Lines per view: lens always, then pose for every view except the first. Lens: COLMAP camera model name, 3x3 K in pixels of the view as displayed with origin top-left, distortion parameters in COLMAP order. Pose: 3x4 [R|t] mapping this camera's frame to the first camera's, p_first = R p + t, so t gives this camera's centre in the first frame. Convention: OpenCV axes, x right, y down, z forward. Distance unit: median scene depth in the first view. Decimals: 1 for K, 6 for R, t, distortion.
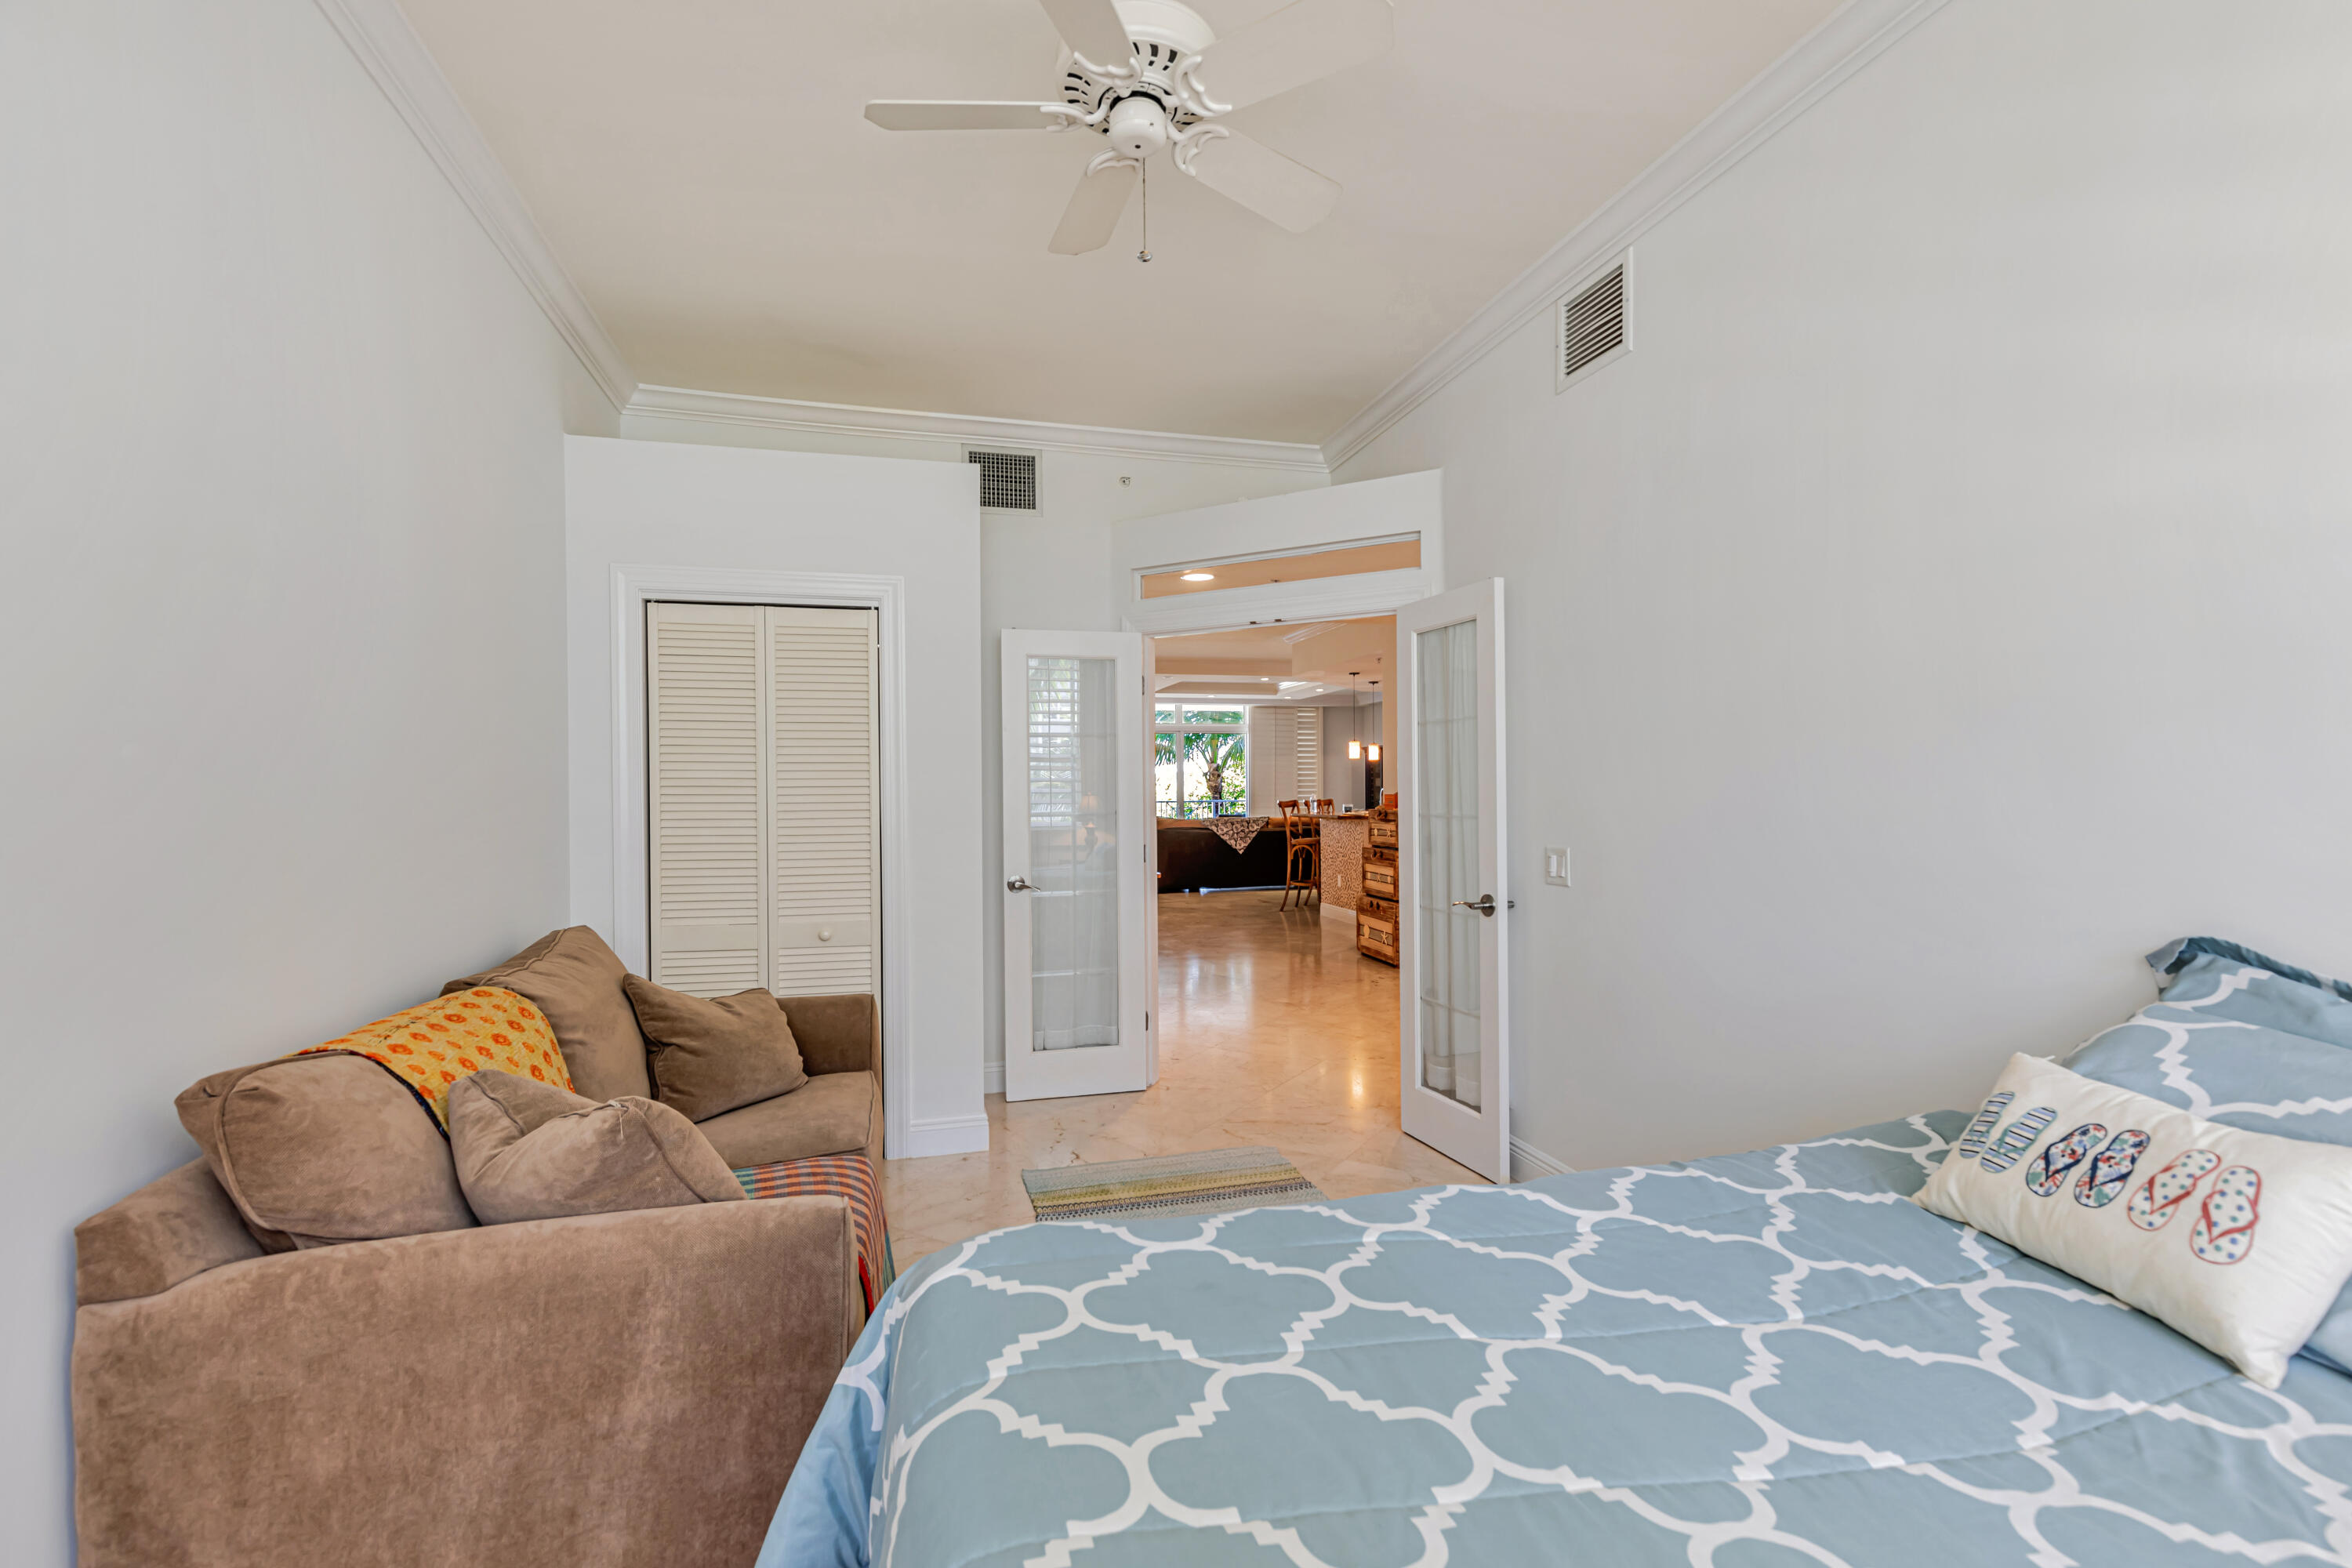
lens RADIAL K [[1072.0, 0, 1177.0], [0, 1072.0, 785.9], [0, 0, 1]] dist [0.005505, 0.000701]
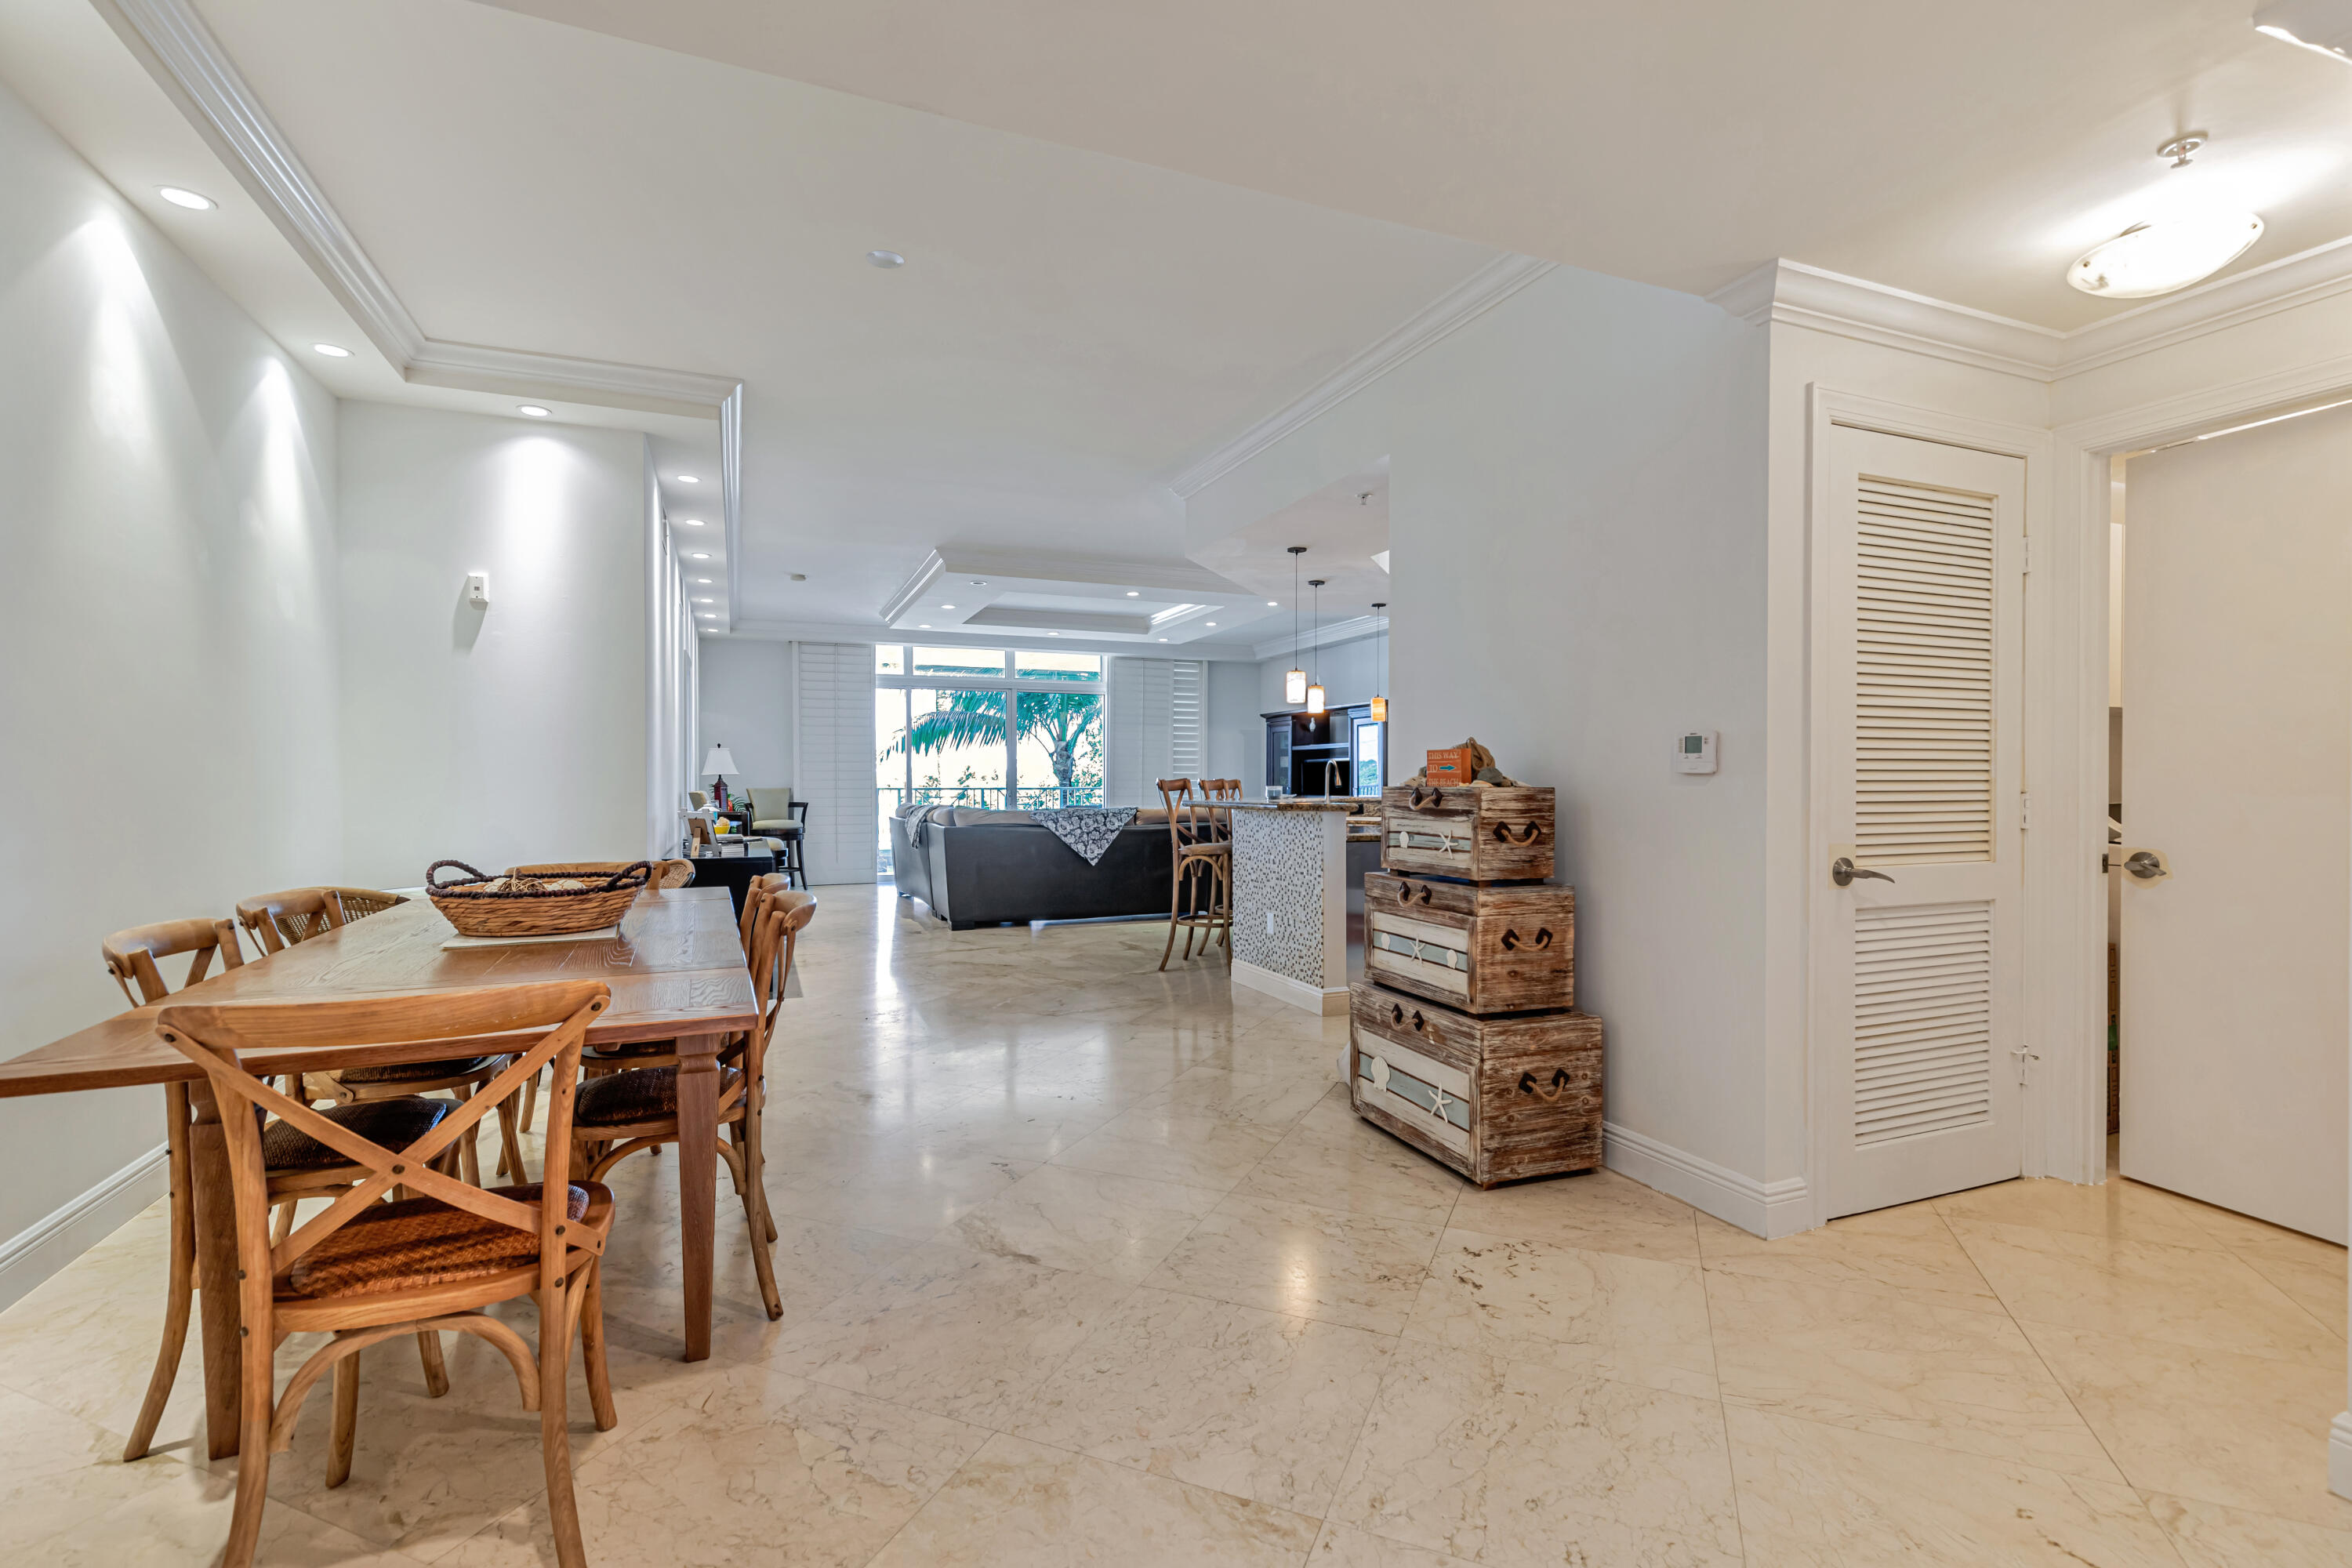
lens RADIAL K [[1072.0, 0, 1177.6], [0, 1072.0, 785.0], [0, 0, 1]] dist [0.005505, 0.000701]
pose [[0.991202, 0.004367, 0.132286, 0.026881], [-0.004977, 0.999978, 0.004282, 0.013410], [-0.132264, -0.004902, 0.991202, 0.394559]]
